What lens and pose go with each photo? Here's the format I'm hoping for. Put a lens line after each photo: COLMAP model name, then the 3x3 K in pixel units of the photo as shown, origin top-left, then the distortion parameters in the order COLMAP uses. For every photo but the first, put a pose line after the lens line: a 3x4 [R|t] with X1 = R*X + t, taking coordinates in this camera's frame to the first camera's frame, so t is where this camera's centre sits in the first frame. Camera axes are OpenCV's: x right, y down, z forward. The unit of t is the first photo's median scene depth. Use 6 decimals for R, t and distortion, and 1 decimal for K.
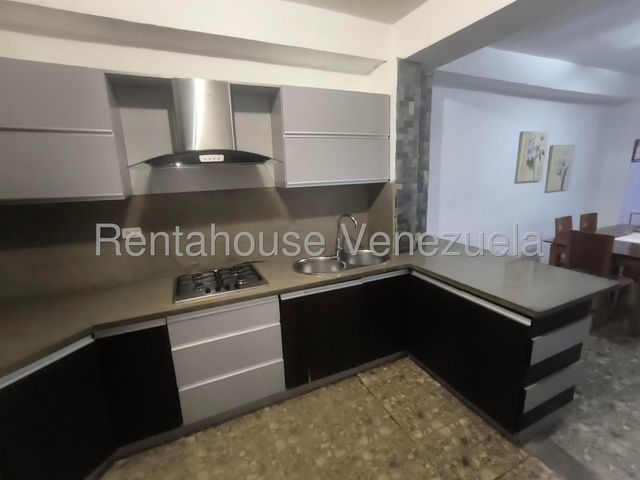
lens RADIAL K [[291.1, 0, 321.5], [0, 291.1, 233.0], [0, 0, 1]] dist [-0.018547, 0.009410]
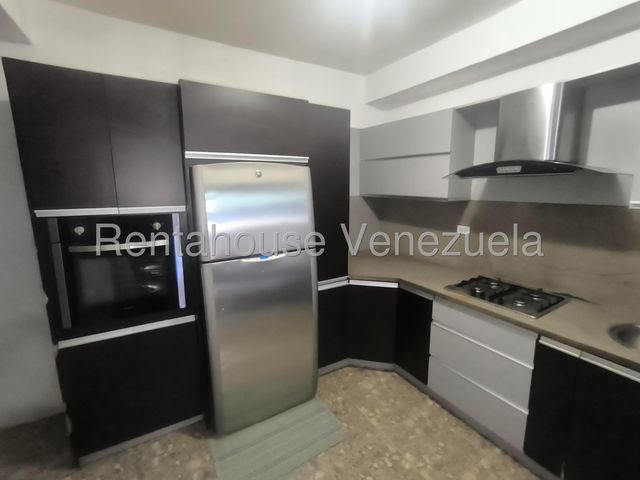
lens RADIAL K [[291.1, 0, 321.6], [0, 291.1, 232.3], [0, 0, 1]] dist [-0.018547, 0.009410]
pose [[0.117361, 0.188598, -0.975016, 0.503716], [-0.207053, 0.964872, 0.161713, -0.067633], [0.971265, 0.182901, 0.152288, 0.230235]]
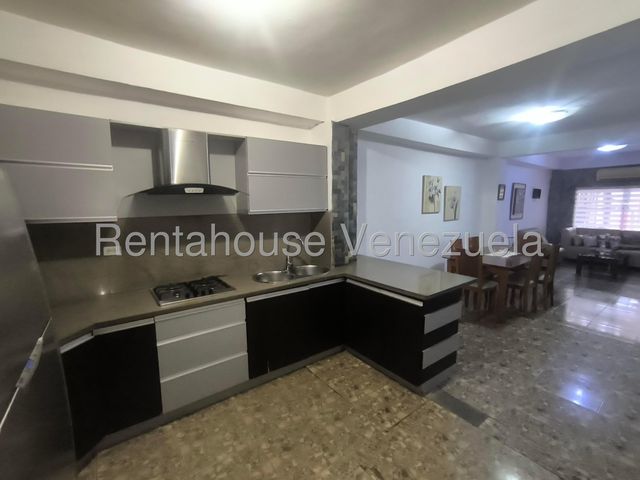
lens RADIAL K [[291.1, 0, 319.8], [0, 291.1, 234.1], [0, 0, 1]] dist [-0.018547, 0.009410]
pose [[0.977925, -0.000405, 0.208958, -0.091614], [0.020821, 0.995211, -0.095509, 0.062299], [-0.207918, 0.097752, 0.973249, -0.309128]]
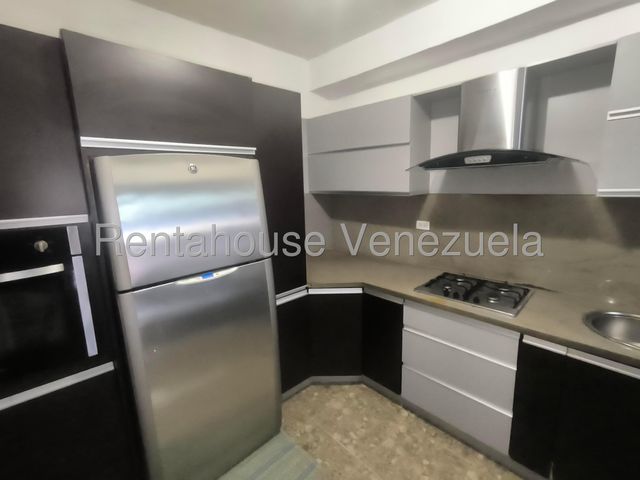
lens RADIAL K [[291.1, 0, 320.5], [0, 291.1, 233.5], [0, 0, 1]] dist [-0.018547, 0.009410]
pose [[0.326313, 0.183633, -0.927253, 0.331017], [-0.178596, 0.975258, 0.130289, -0.049224], [0.928237, 0.123088, 0.351035, 0.203015]]
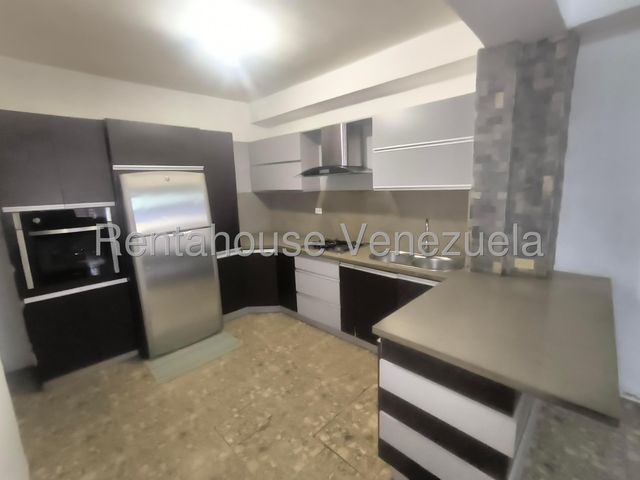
lens RADIAL K [[291.1, 0, 318.2], [0, 291.1, 232.5], [0, 0, 1]] dist [-0.018547, 0.009410]
pose [[0.360324, 0.172496, -0.916740, 1.126757], [-0.168798, 0.978587, 0.117787, -0.088766], [0.917428, 0.112302, 0.381726, 0.306205]]
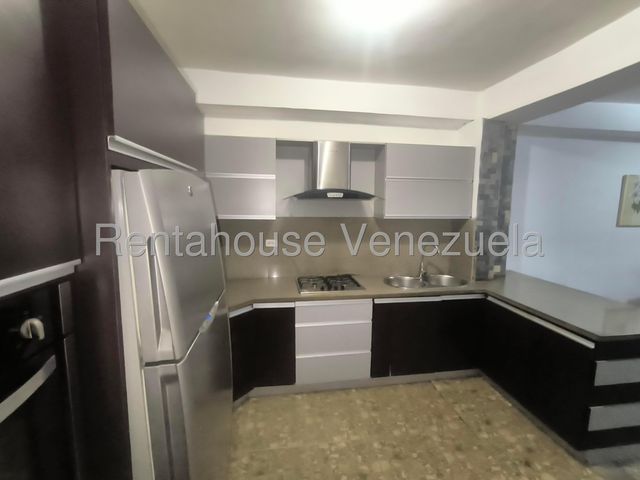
lens RADIAL K [[291.1, 0, 321.0], [0, 291.1, 233.4], [0, 0, 1]] dist [-0.018547, 0.009410]
pose [[0.960966, 0.071157, -0.267360, -0.039085], [-0.097119, 0.991623, -0.085157, 0.053272], [0.259061, 0.107799, 0.959826, -0.340357]]
